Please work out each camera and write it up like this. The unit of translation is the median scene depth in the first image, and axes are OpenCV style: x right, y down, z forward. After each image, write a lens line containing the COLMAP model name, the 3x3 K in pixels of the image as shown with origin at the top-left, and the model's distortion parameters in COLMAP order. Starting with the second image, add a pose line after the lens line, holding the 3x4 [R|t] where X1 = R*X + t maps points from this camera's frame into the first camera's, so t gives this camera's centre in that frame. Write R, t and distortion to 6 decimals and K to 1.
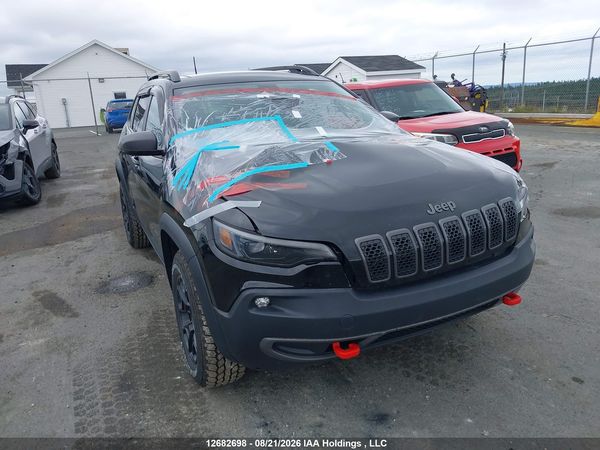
lens RADIAL K [[468.3, 0, 295.0], [0, 468.3, 223.6], [0, 0, 1]] dist [0.040993, -0.061178]
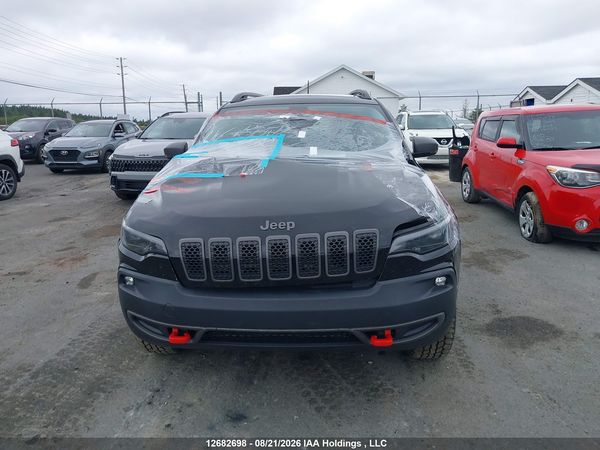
lens RADIAL K [[468.3, 0, 295.0], [0, 468.3, 223.6], [0, 0, 1]] dist [0.040993, -0.061178]
pose [[0.871593, 0.139311, -0.470020, 0.624170], [-0.159177, 0.987247, -0.002559, -0.031684], [0.463669, 0.077047, 0.882652, 0.075917]]
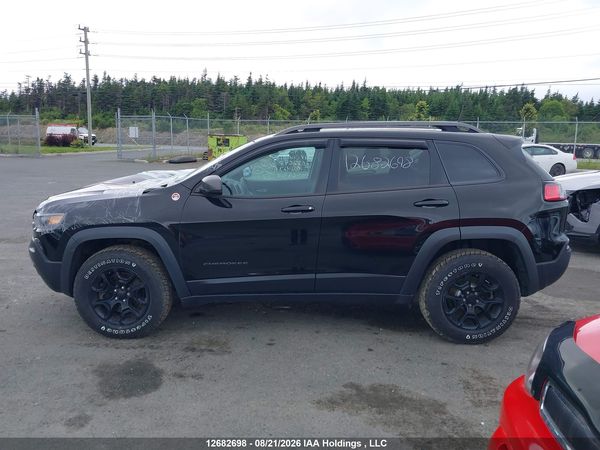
lens RADIAL K [[475.9, 0, 290.6], [0, 475.9, 225.6], [0, 0, 1]] dist [0.024583, -0.007489]
pose [[-0.451179, 0.198126, -0.870163, 1.397926], [-0.226810, 0.917573, 0.326522, -0.700195], [0.863131, 0.344682, -0.369053, 2.157467]]
